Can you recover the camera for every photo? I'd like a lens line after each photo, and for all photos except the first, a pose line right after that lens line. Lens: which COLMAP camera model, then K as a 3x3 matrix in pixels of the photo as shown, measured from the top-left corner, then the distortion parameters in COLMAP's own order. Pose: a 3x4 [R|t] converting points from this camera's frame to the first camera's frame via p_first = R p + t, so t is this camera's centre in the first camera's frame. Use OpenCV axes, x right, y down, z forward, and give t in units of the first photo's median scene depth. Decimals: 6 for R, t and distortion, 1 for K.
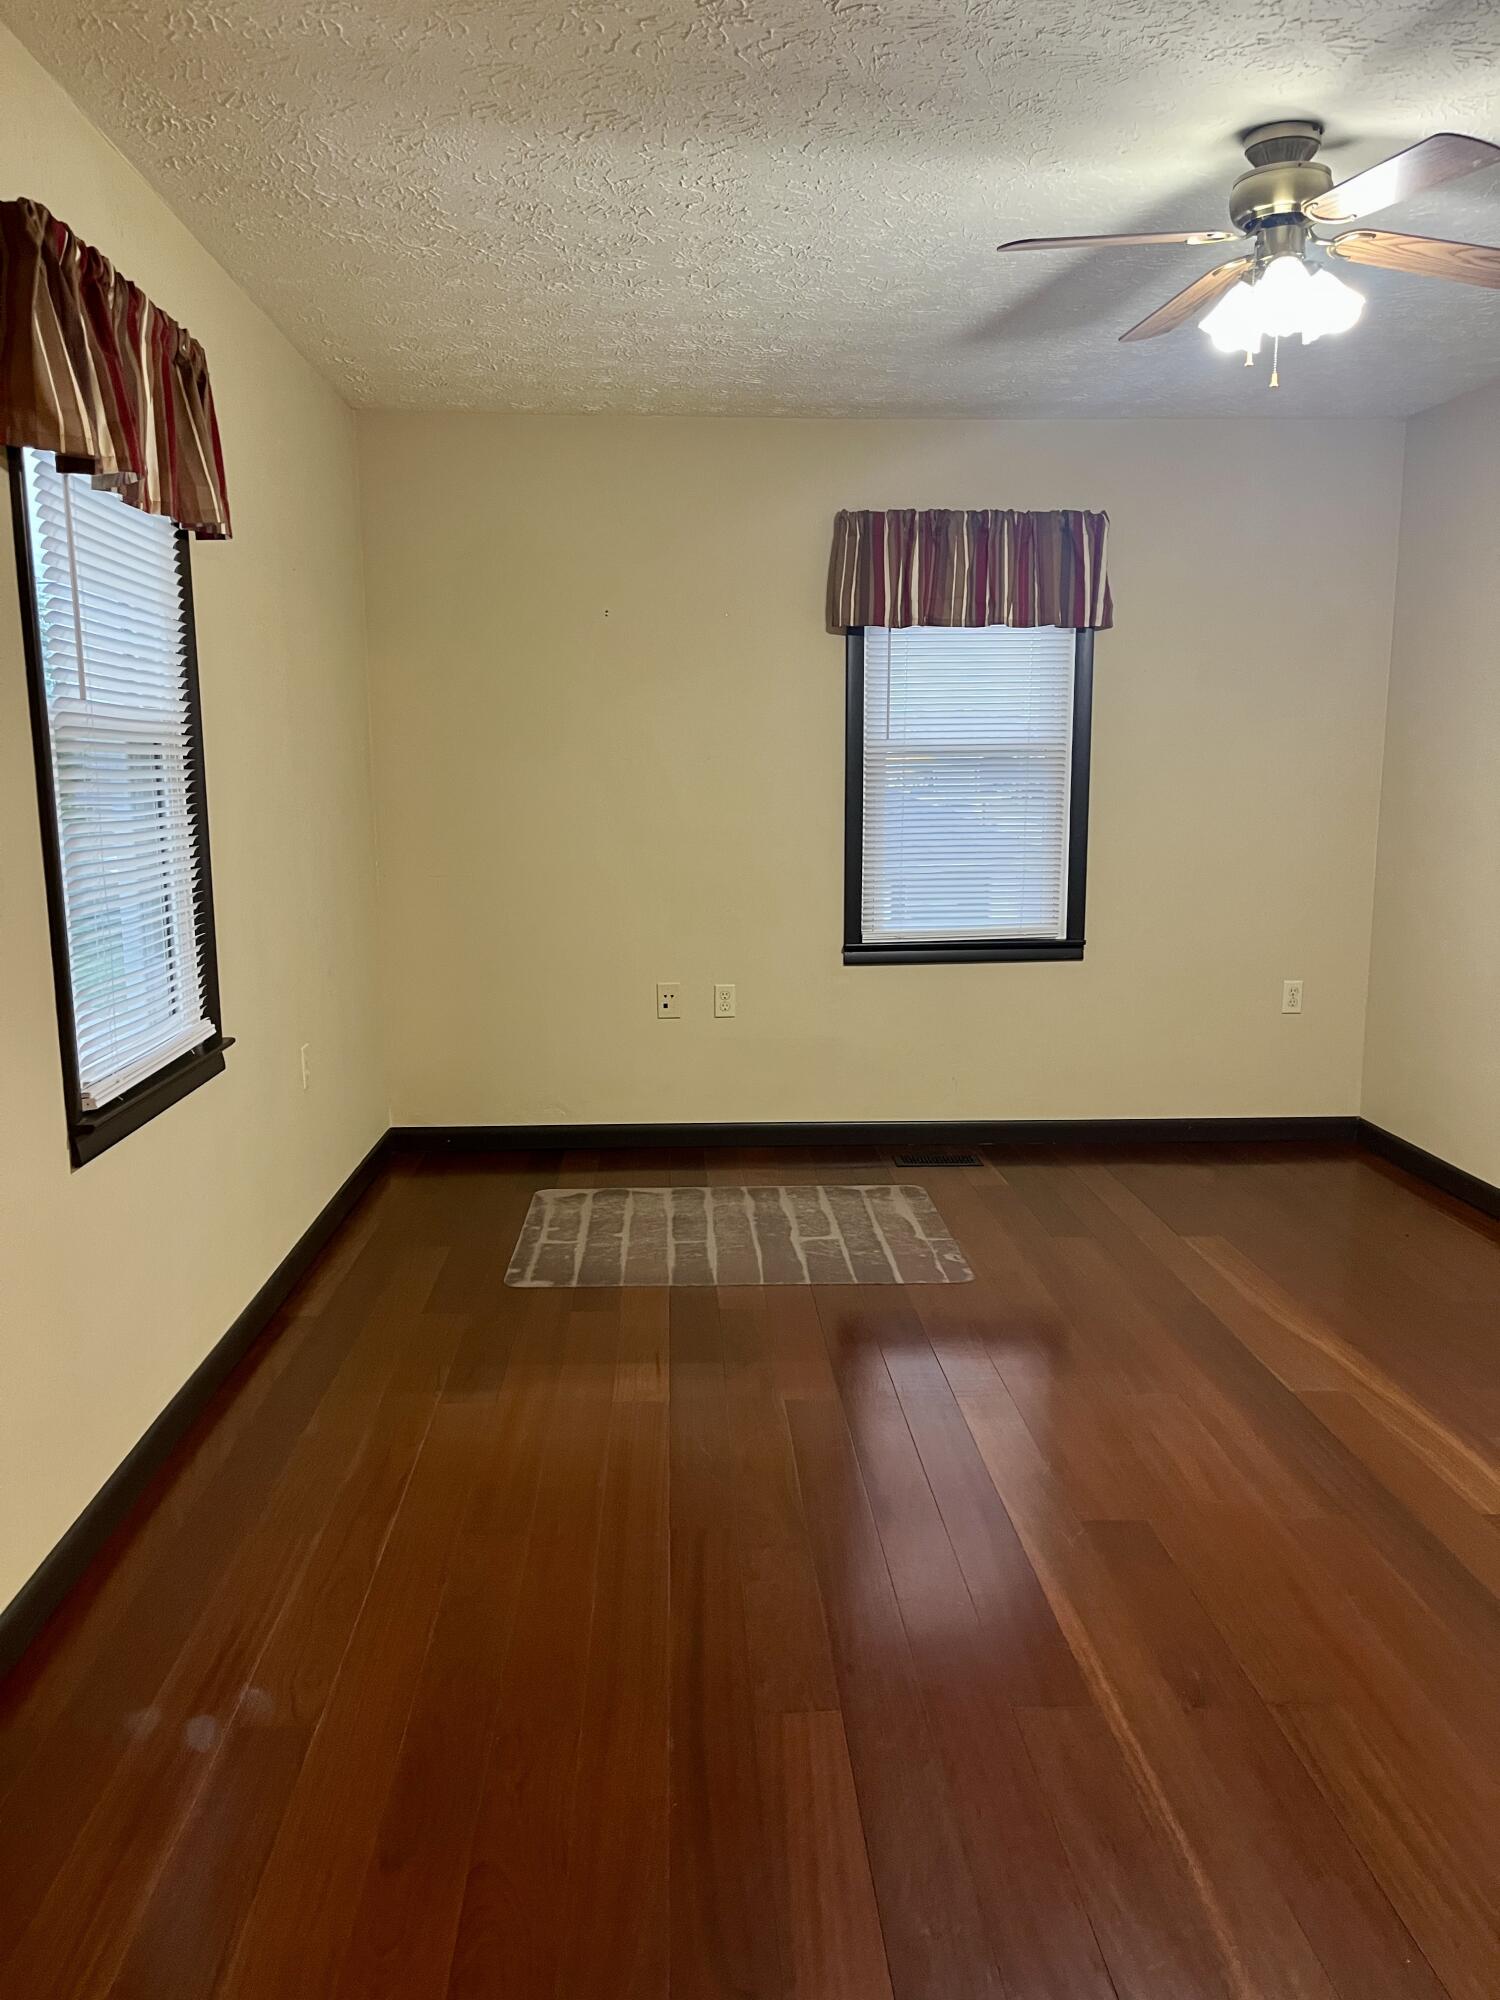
lens RADIAL K [[1491.7, 0, 740.8], [0, 1491.7, 1013.2], [0, 0, 1]] dist [0.044573, -0.006095]
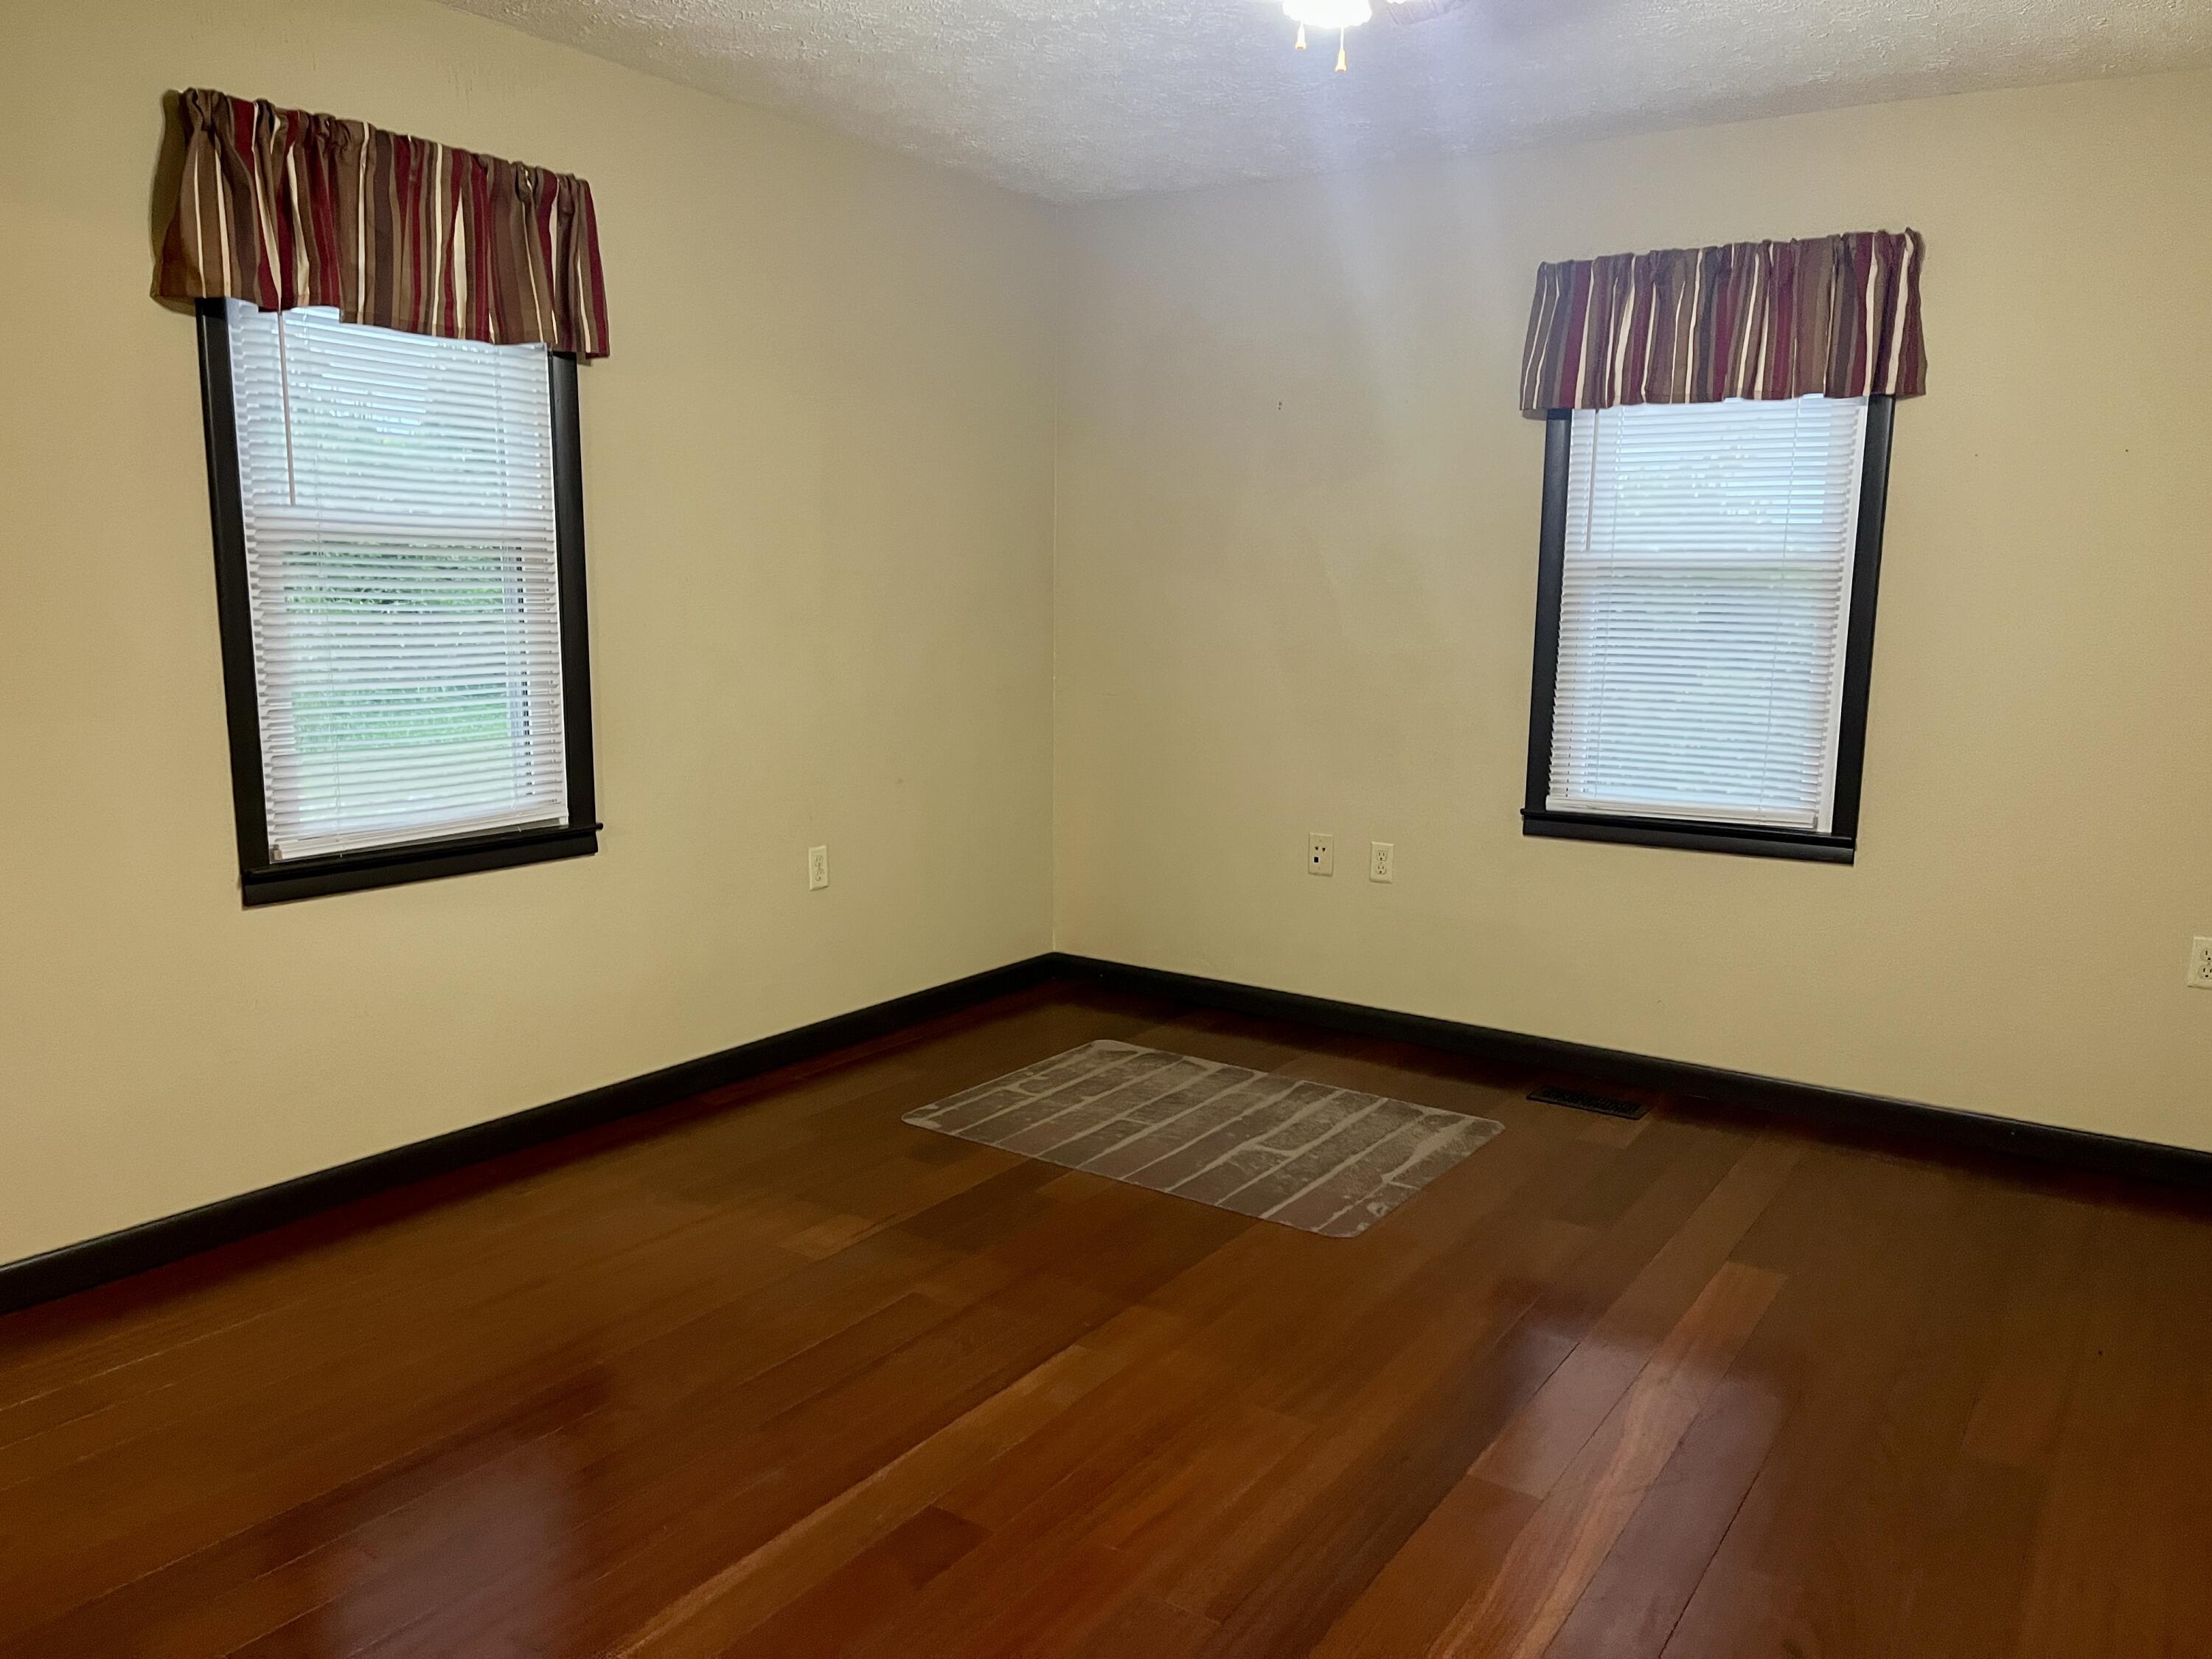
lens RADIAL K [[1649.8, 0, 1110.8], [0, 1649.8, 827.6], [0, 0, 1]] dist [0.044573, -0.006095]
pose [[0.807007, 0.106848, -0.580795, 0.441996], [-0.116171, 0.993002, 0.021264, -0.032463], [0.579003, 0.050311, 0.813772, 0.173006]]
